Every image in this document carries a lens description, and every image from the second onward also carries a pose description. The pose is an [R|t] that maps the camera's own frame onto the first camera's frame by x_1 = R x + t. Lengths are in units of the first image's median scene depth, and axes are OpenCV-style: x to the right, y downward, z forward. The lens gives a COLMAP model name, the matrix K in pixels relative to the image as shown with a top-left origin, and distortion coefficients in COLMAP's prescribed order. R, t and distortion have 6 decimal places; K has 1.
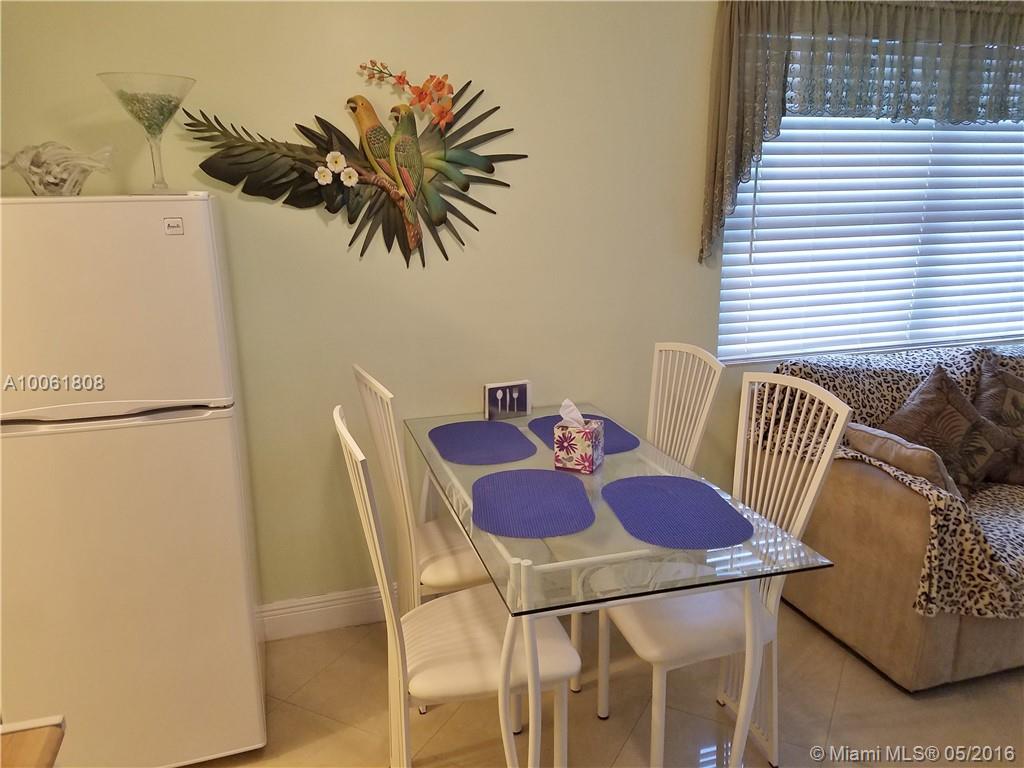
lens RADIAL K [[804.2, 0, 512.9], [0, 804.2, 385.8], [0, 0, 1]] dist [0.000284, -0.002660]
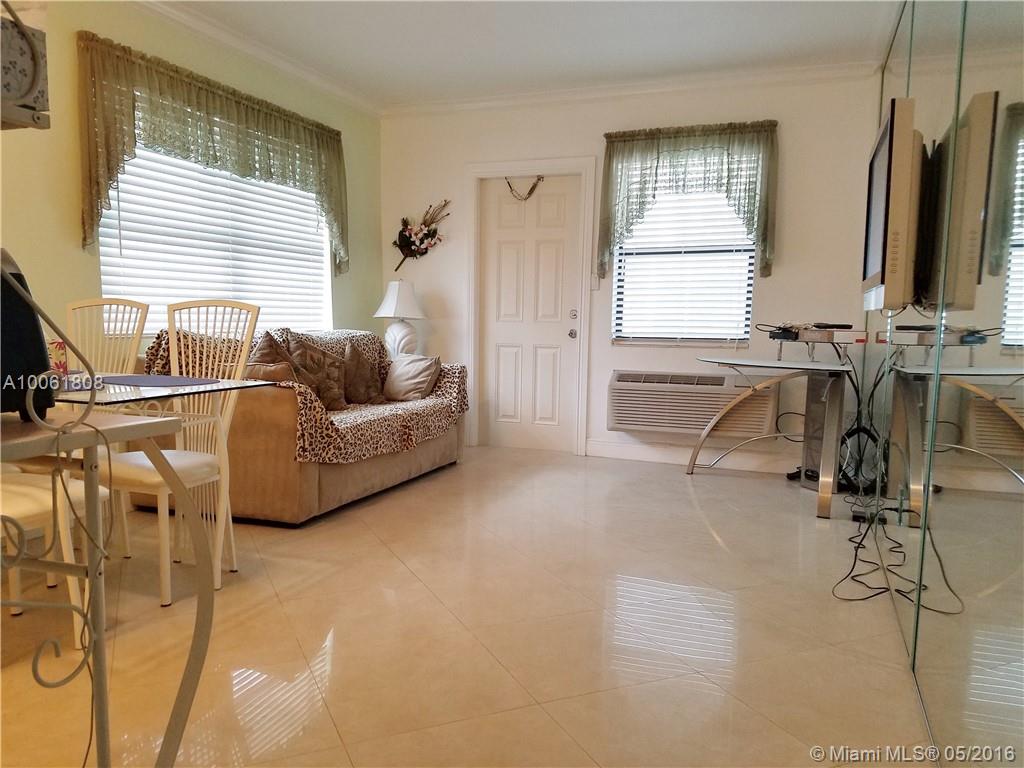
lens RADIAL K [[809.5, 0, 512.6], [0, 809.5, 385.5], [0, 0, 1]] dist [0.094643, -0.093503]
pose [[0.616475, -0.050364, 0.785762, -0.456422], [0.167839, 0.983421, -0.068647, 0.310117], [-0.769278, 0.174201, 0.614708, -0.295983]]
